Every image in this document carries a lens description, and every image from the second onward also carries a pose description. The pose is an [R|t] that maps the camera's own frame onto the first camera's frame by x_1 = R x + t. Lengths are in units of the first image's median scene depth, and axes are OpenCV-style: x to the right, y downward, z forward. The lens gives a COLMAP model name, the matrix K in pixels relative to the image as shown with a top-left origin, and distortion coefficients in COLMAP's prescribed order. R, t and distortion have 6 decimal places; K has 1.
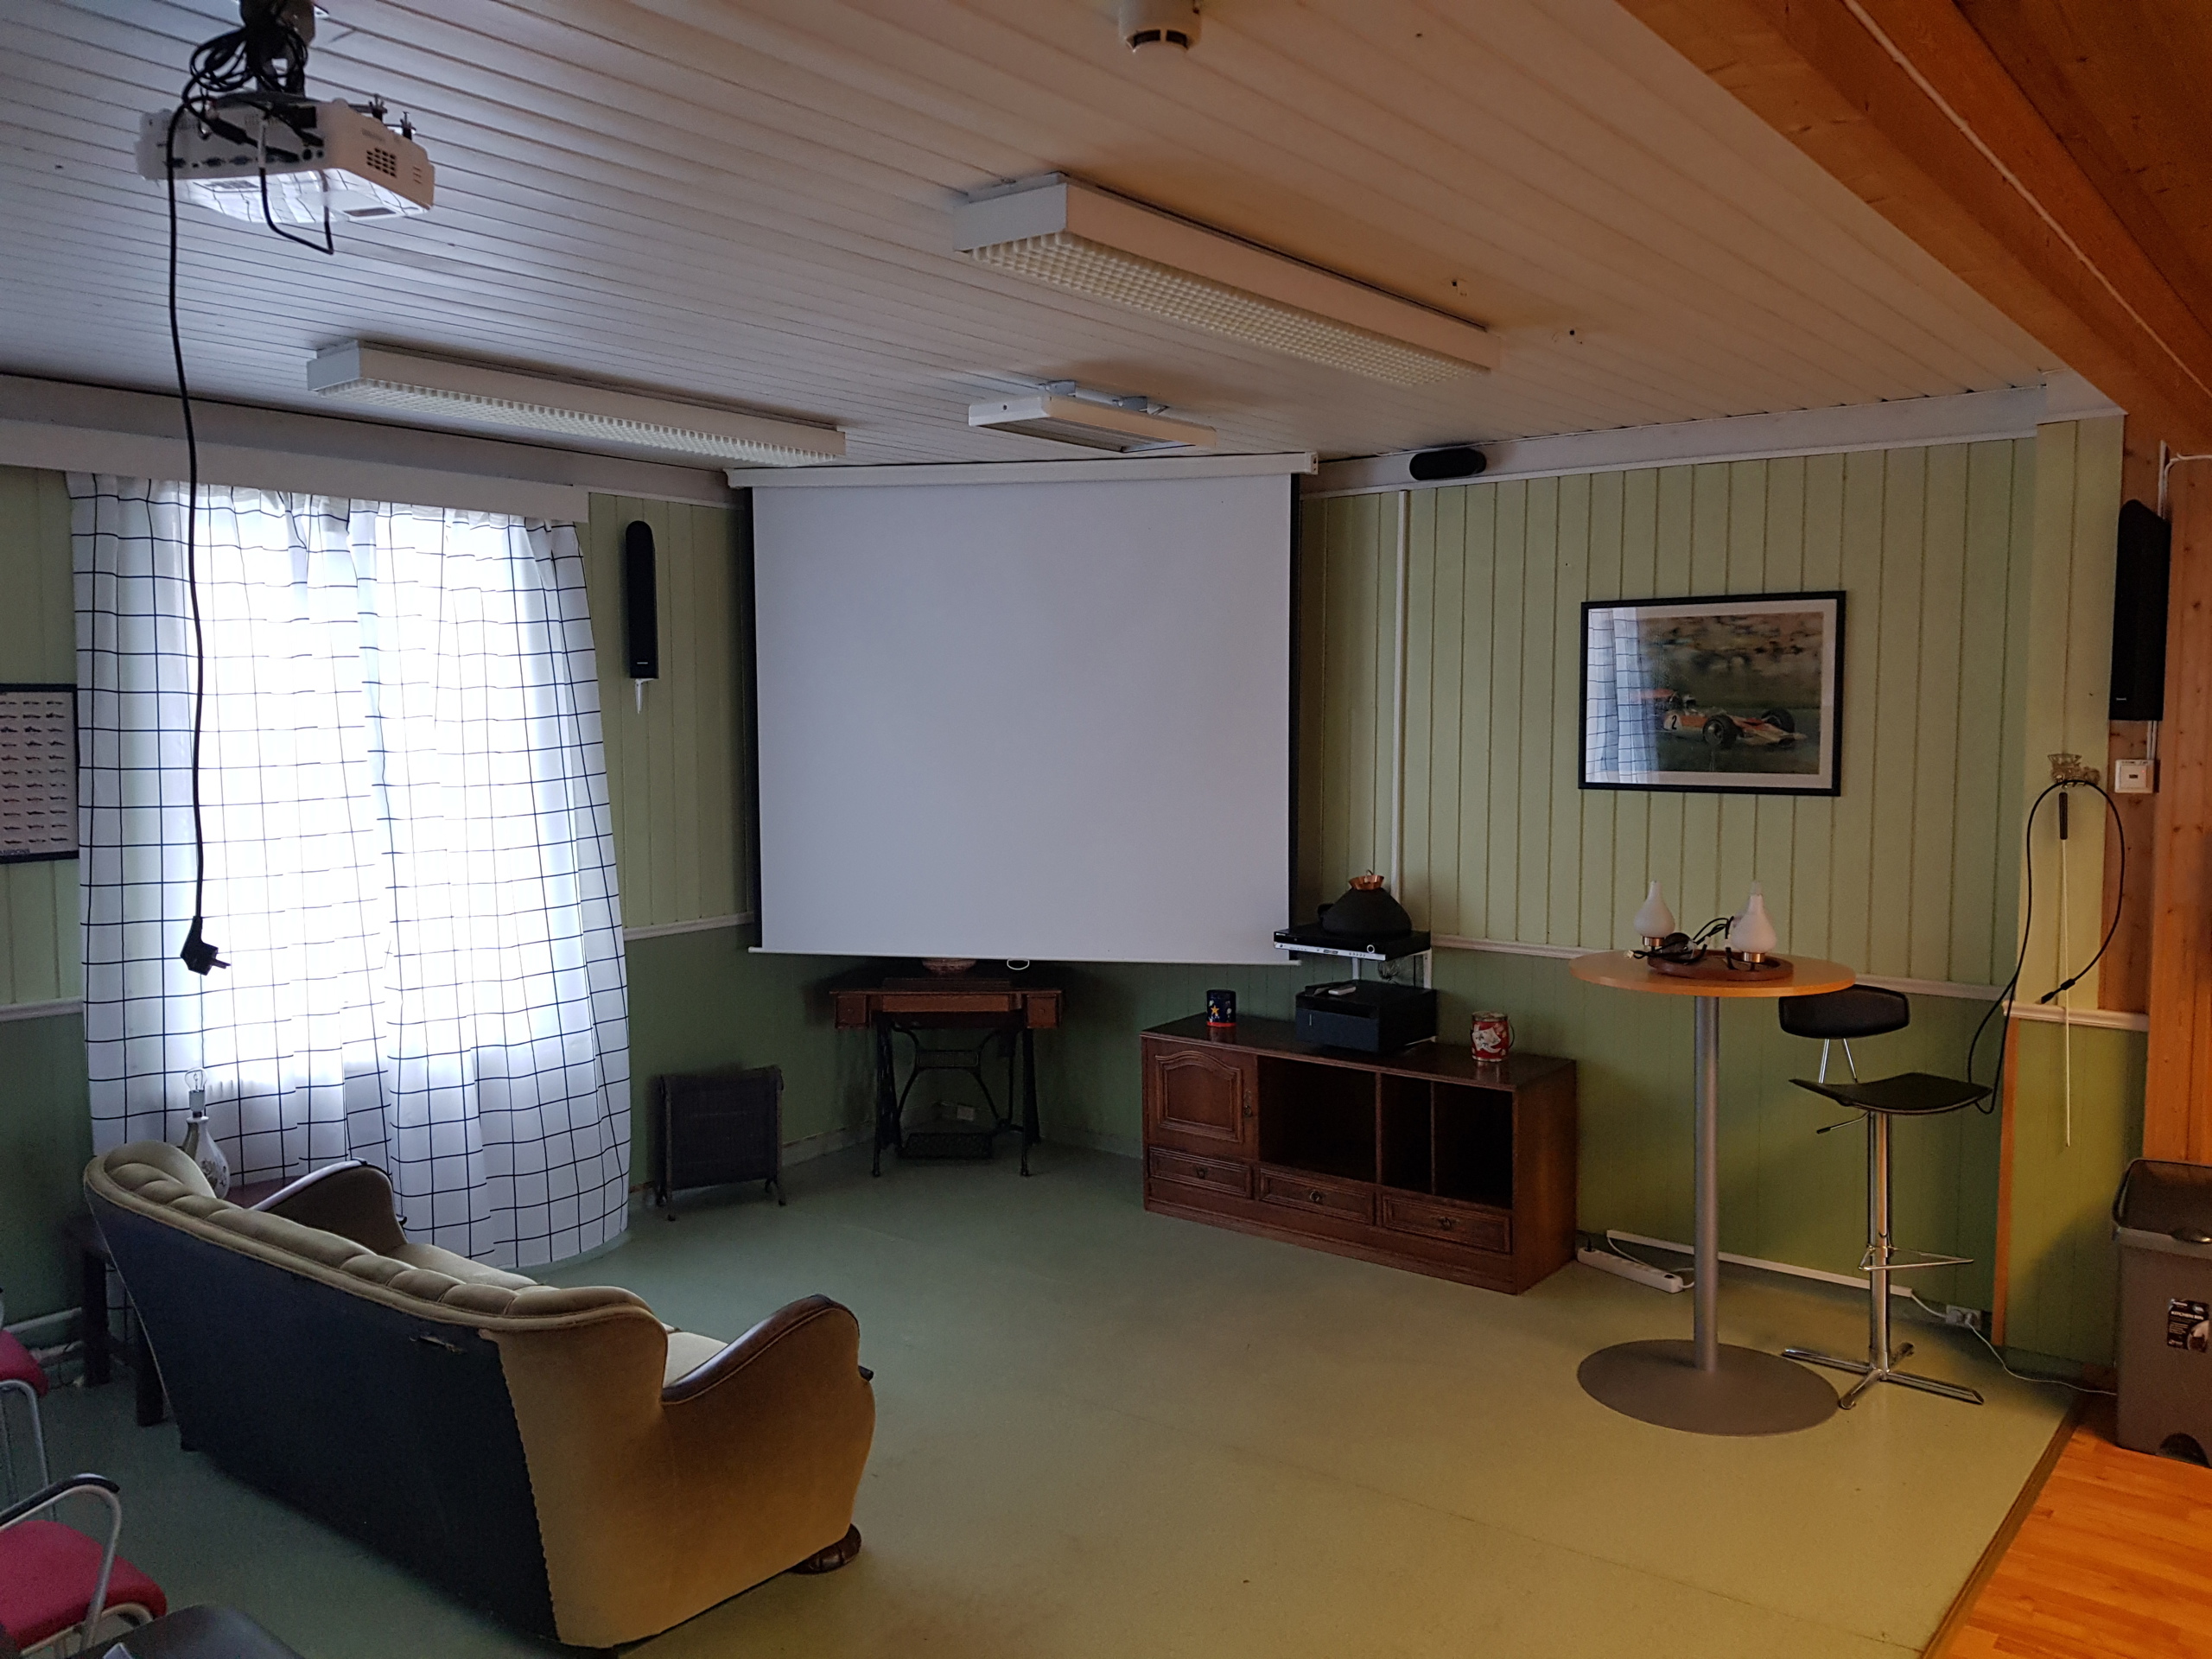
lens RADIAL K [[1742.6, 0, 1097.6], [0, 1742.6, 818.3], [0, 0, 1]] dist [-0.004513, -0.004139]
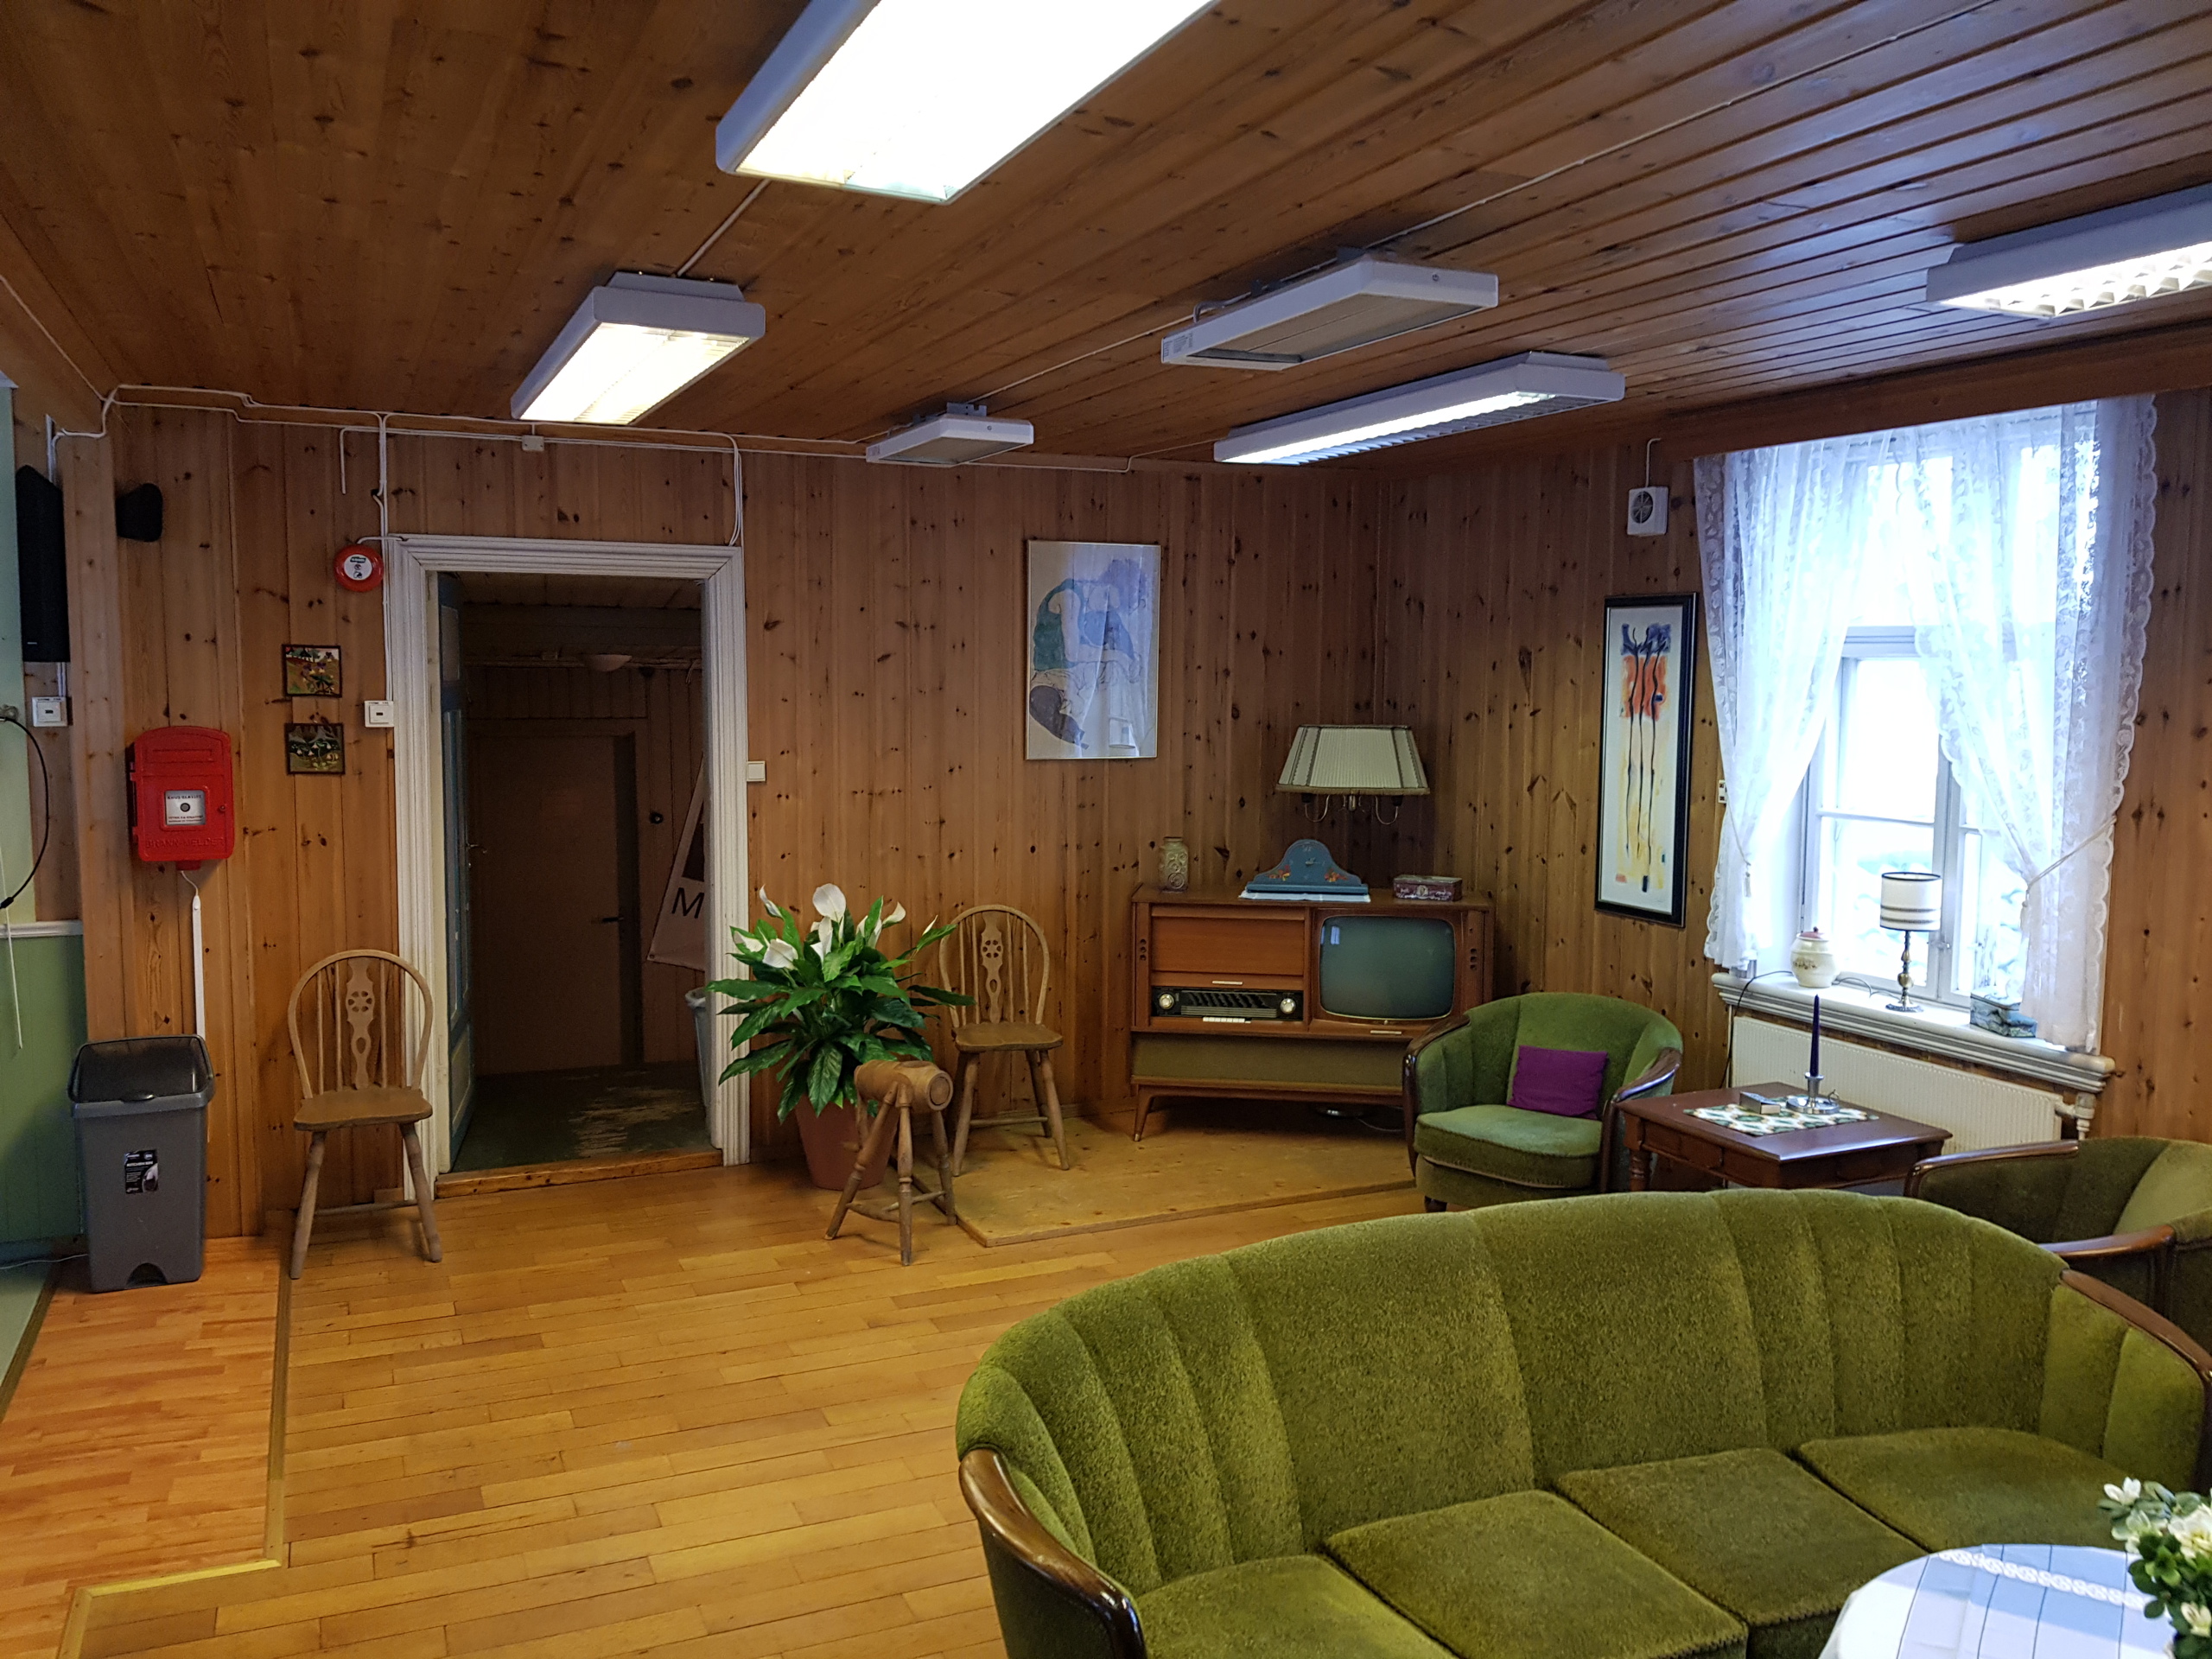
lens RADIAL K [[1742.6, 0, 1098.7], [0, 1742.6, 820.6], [0, 0, 1]] dist [-0.004513, -0.004139]
pose [[0.457546, -0.082912, 0.885312, -0.100754], [0.055655, 0.996361, 0.064549, 0.011730], [-0.887443, 0.019738, 0.460495, -0.127362]]
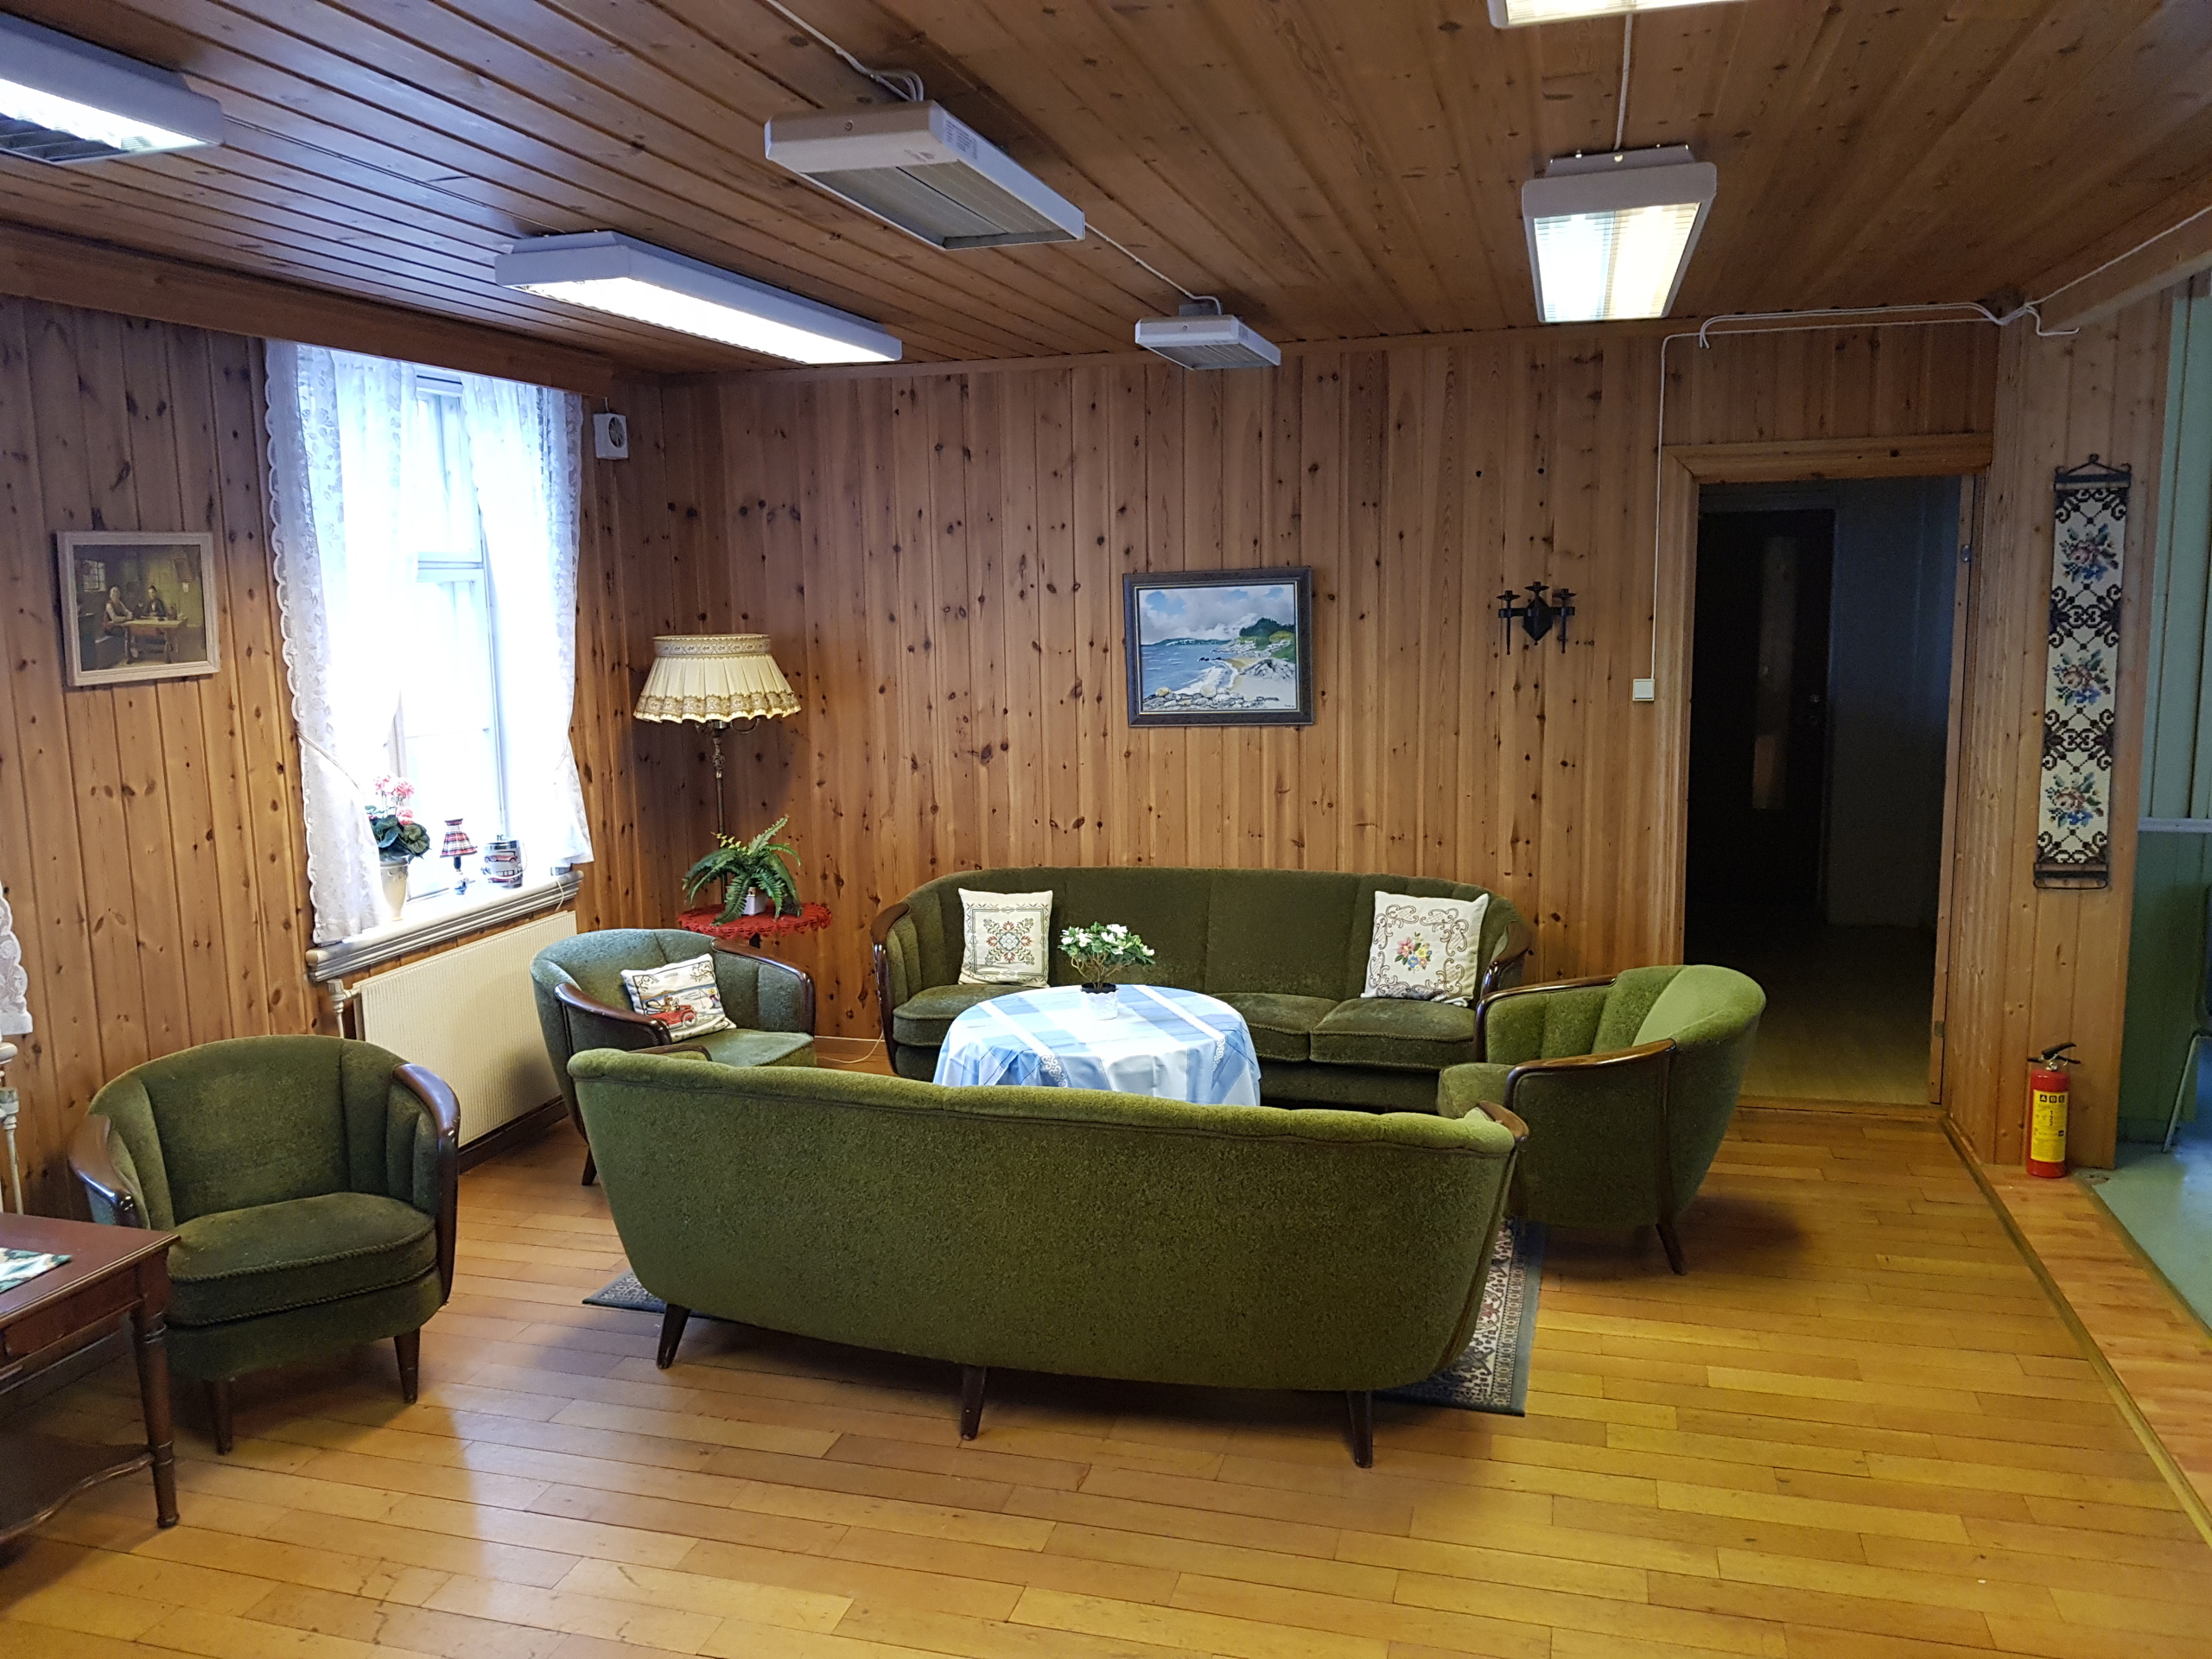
lens RADIAL K [[1742.6, 0, 1100.3], [0, 1742.6, 845.7], [0, 0, 1]] dist [-0.004513, -0.004139]
pose [[-0.918497, 0.073404, -0.388554, 0.407108], [-0.010263, 0.977863, 0.208996, -0.022352], [0.395294, 0.195950, -0.897411, 0.414880]]
